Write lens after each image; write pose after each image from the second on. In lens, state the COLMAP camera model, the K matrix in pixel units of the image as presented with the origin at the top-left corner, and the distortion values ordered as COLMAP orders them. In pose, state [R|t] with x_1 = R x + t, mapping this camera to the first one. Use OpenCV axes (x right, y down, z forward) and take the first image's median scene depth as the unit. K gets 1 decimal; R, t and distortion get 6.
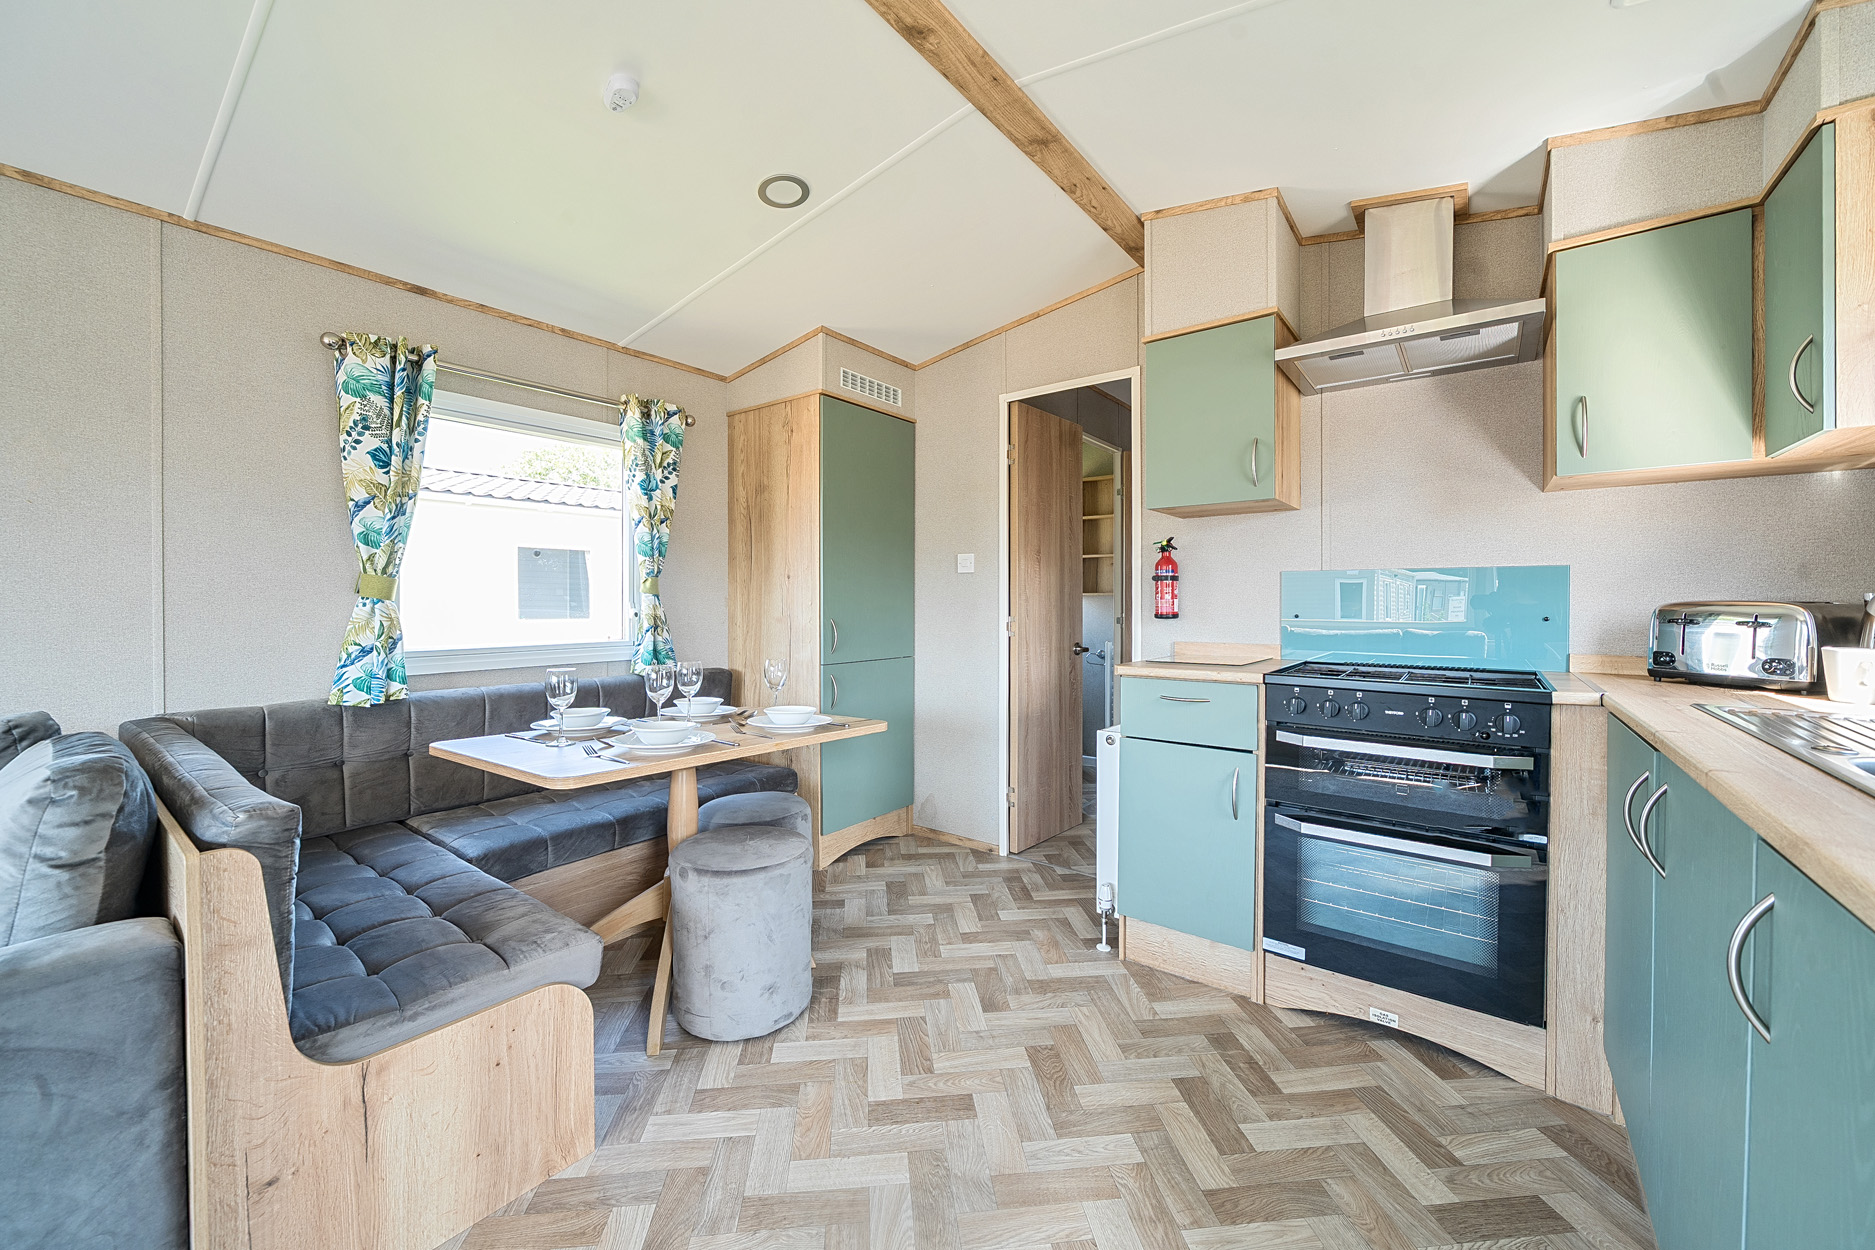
lens RADIAL K [[720.2, 0, 956.6], [0, 720.2, 608.4], [0, 0, 1]] dist [-0.004703, 0.000820]
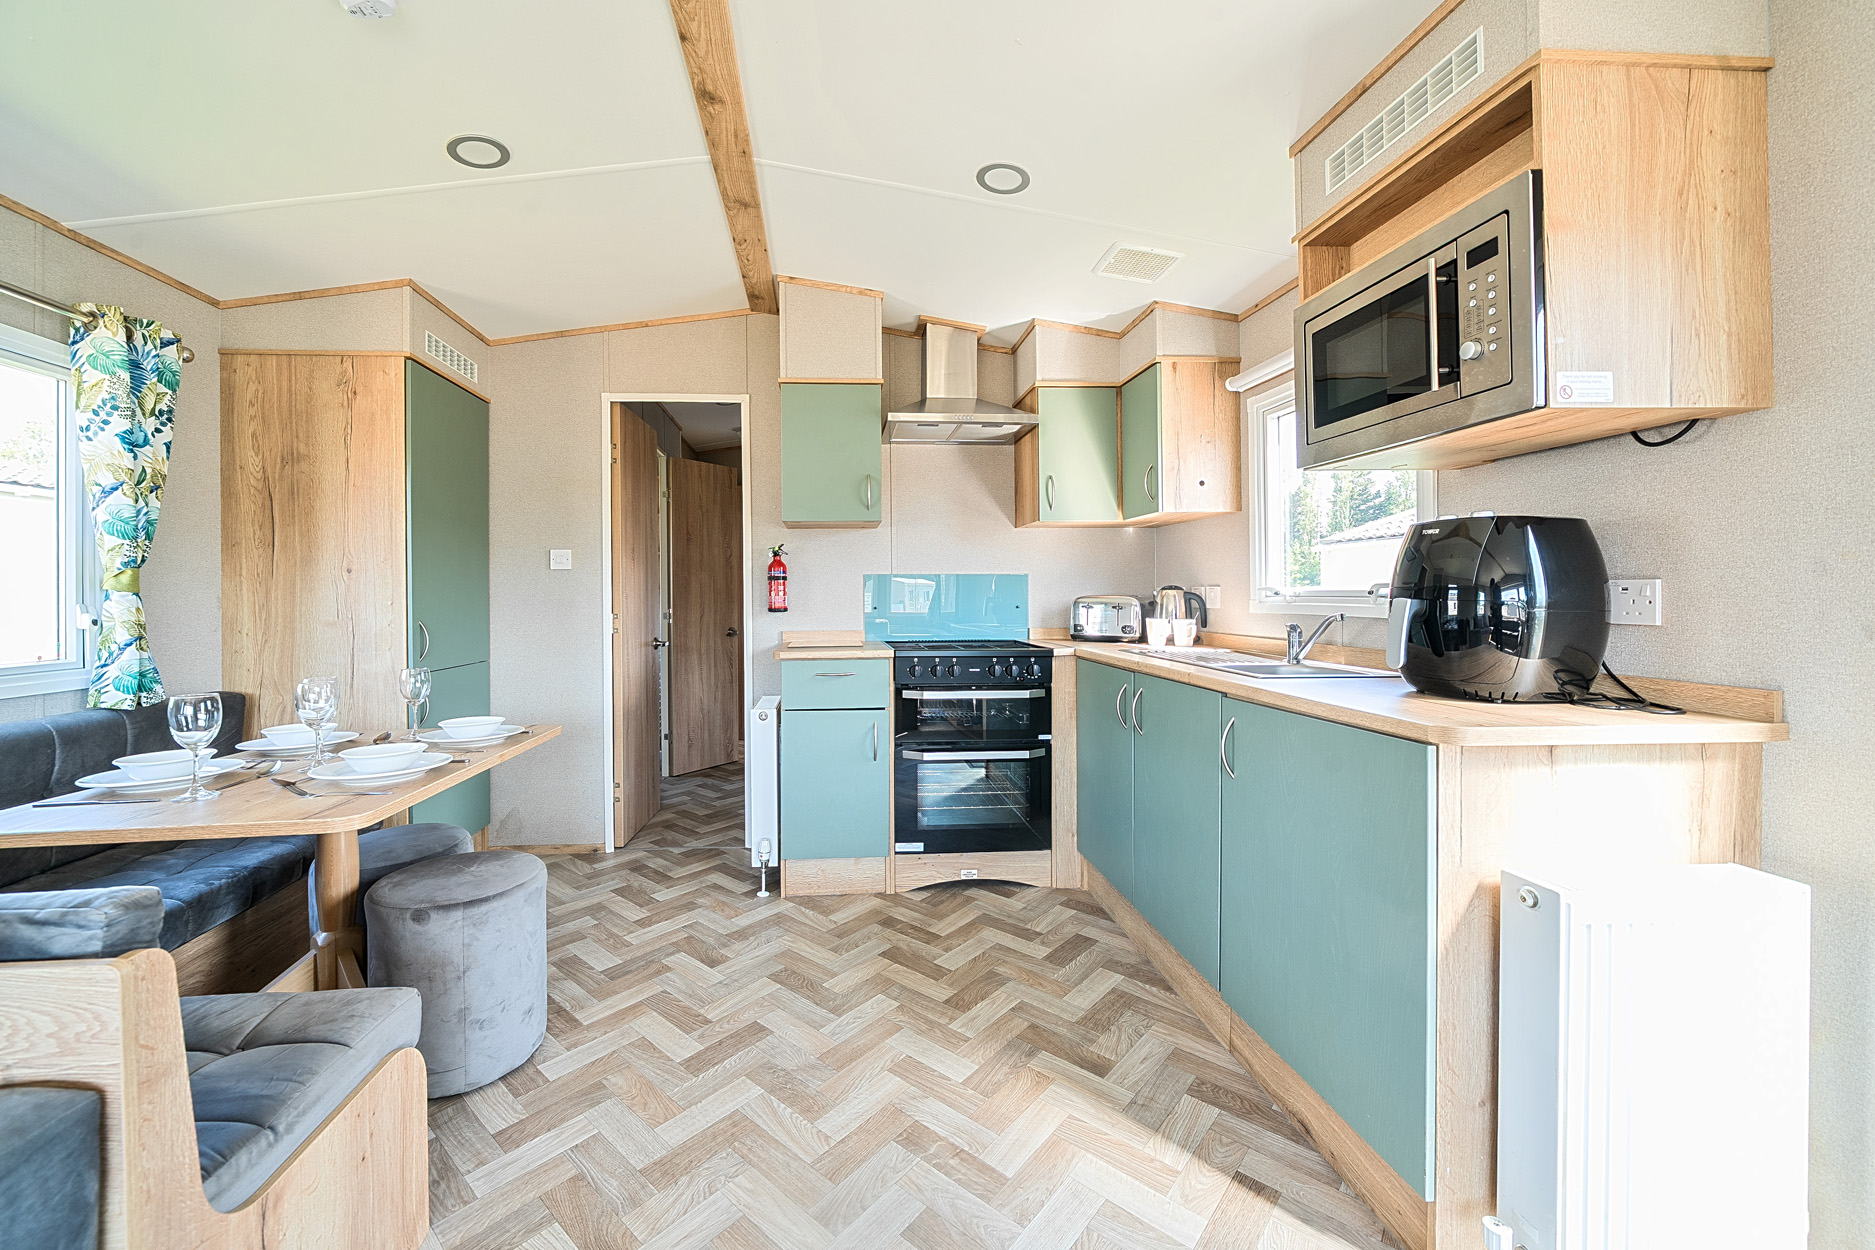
lens RADIAL K [[720.2, 0, 891.6], [0, 720.2, 597.4], [0, 0, 1]] dist [-0.004703, 0.000820]
pose [[0.751039, -0.007116, 0.660219, -0.478880], [0.012917, 0.999909, -0.003917, -0.004062], [-0.660131, 0.011470, 0.751063, -0.025515]]
